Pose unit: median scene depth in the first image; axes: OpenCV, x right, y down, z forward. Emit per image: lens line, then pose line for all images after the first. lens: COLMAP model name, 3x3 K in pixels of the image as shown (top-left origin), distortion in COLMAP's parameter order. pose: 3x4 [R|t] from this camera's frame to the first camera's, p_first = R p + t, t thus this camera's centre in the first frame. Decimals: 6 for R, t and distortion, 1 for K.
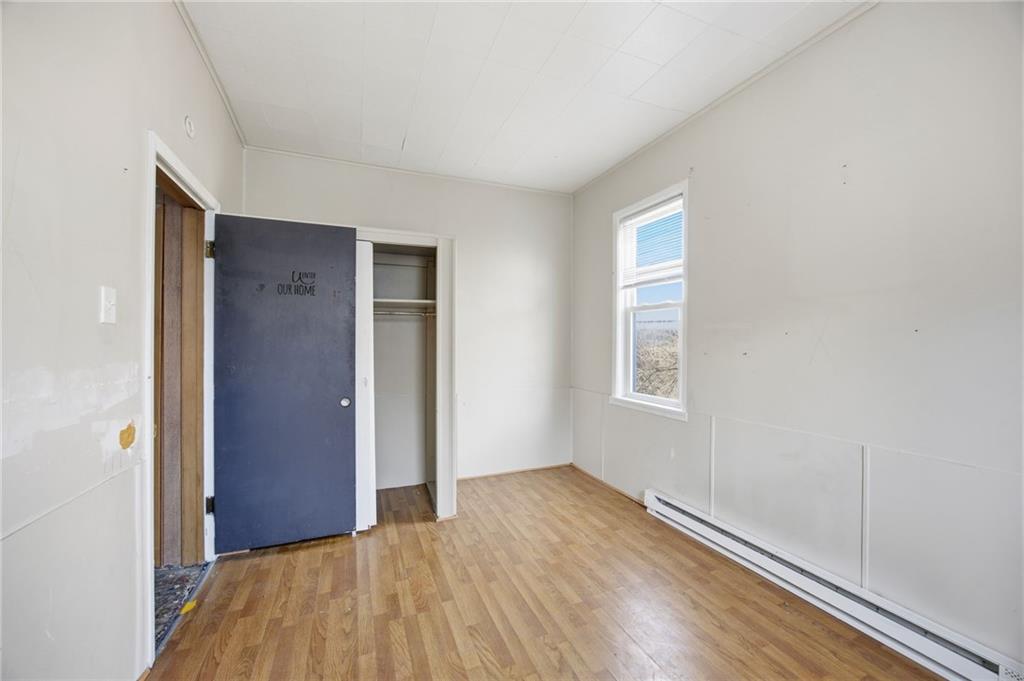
lens RADIAL K [[394.9, 0, 510.9], [0, 394.9, 341.4], [0, 0, 1]] dist [-0.029609, 0.011180]
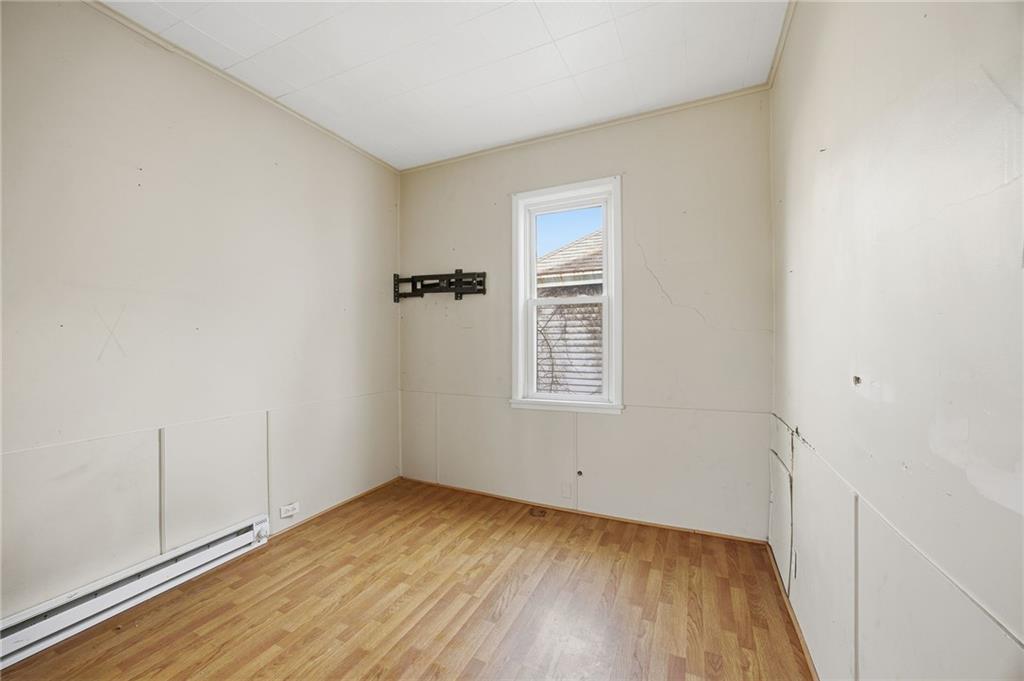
lens RADIAL K [[394.9, 0, 510.9], [0, 394.9, 341.4], [0, 0, 1]] dist [-0.029609, 0.011180]
pose [[-0.681396, -0.005038, 0.731898, -0.712795], [-0.001524, 0.999984, 0.005464, 0.006308], [-0.731913, 0.002608, -0.681393, 1.359539]]
